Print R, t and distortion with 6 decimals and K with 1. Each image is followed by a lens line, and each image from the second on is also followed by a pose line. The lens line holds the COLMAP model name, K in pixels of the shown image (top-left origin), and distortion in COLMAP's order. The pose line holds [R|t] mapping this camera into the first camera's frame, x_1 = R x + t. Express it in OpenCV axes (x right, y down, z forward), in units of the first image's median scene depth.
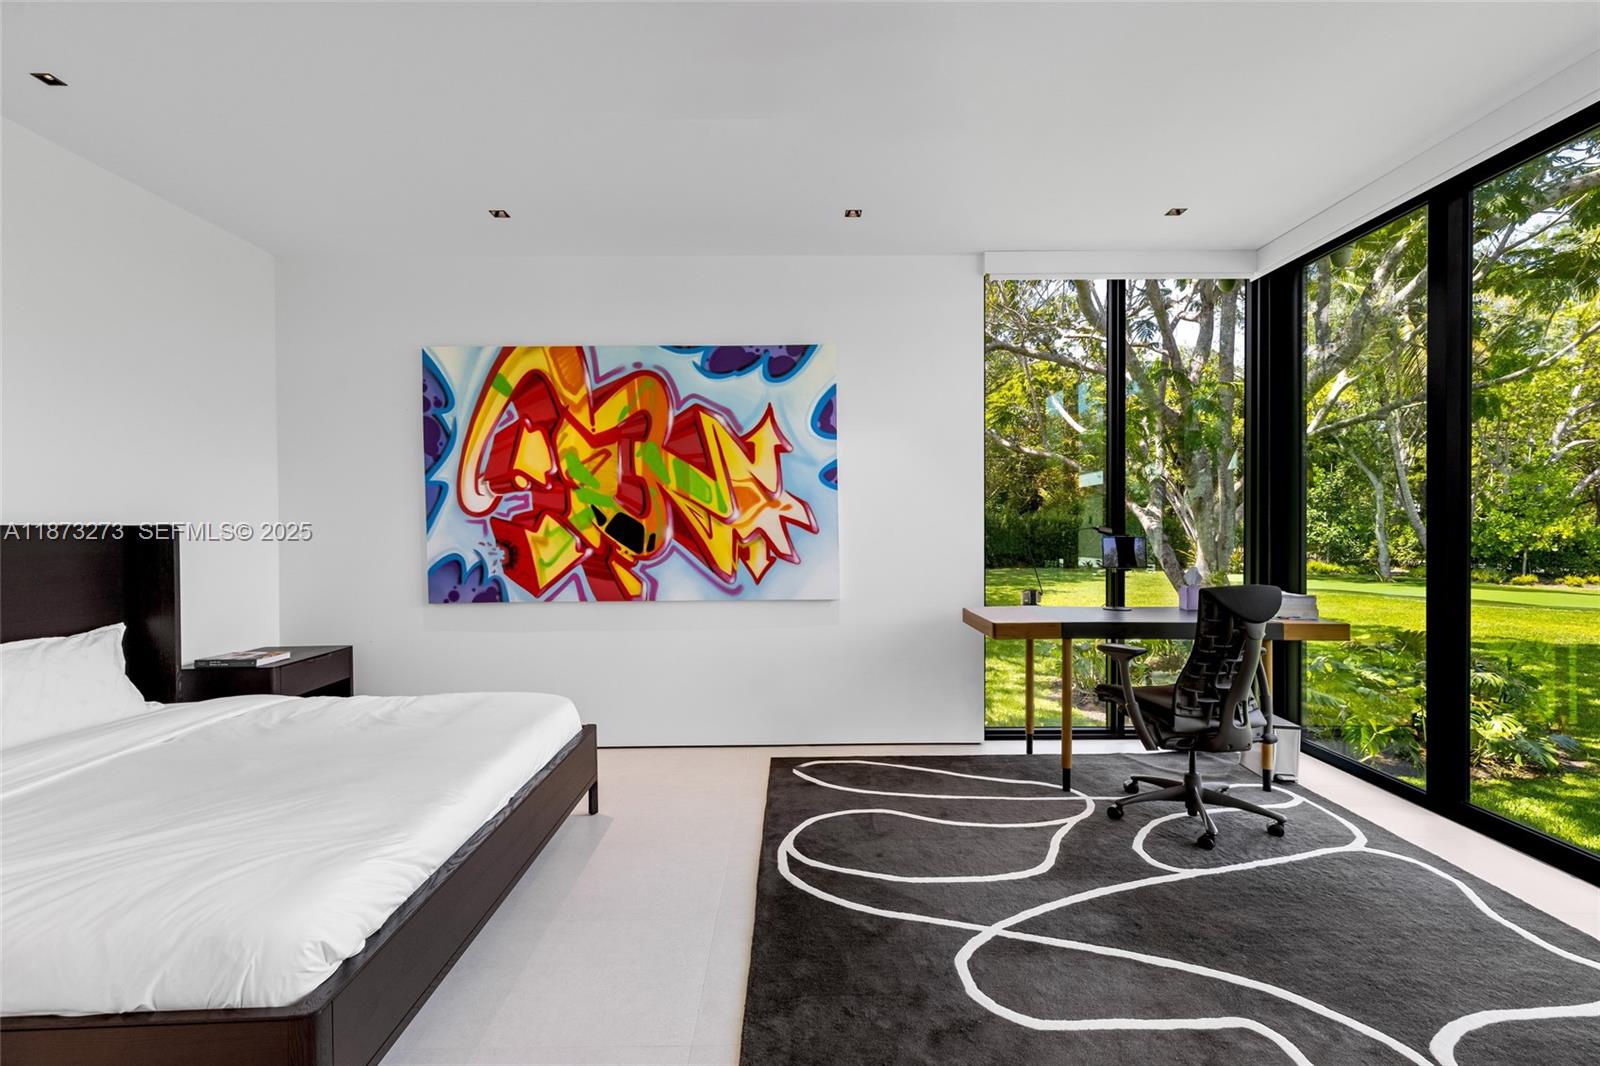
lens RADIAL K [[724.0, 0, 798.6], [0, 724.0, 530.3], [0, 0, 1]] dist [0.003348, 0.000493]
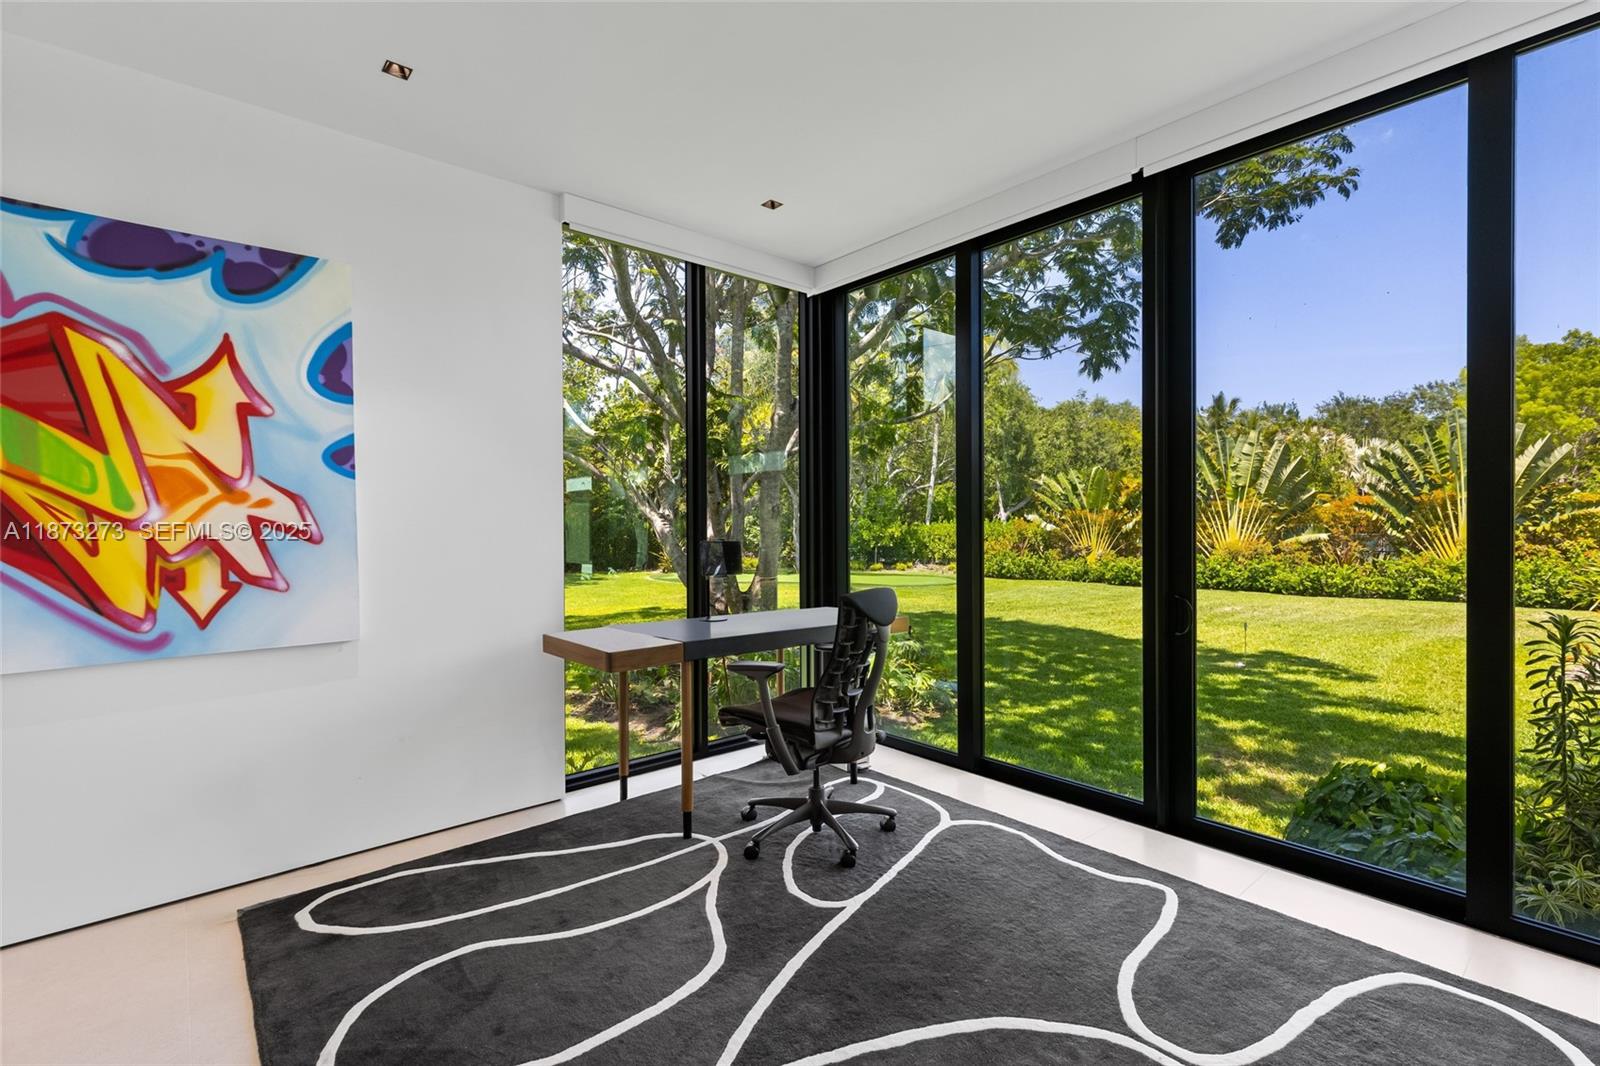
lens RADIAL K [[724.0, 0, 798.6], [0, 724.0, 530.3], [0, 0, 1]] dist [0.003348, 0.000493]
pose [[0.761229, -0.006055, 0.648455, -0.071435], [0.010129, 0.999945, -0.002554, -0.001596], [-0.648404, 0.008513, 0.761249, 0.214020]]
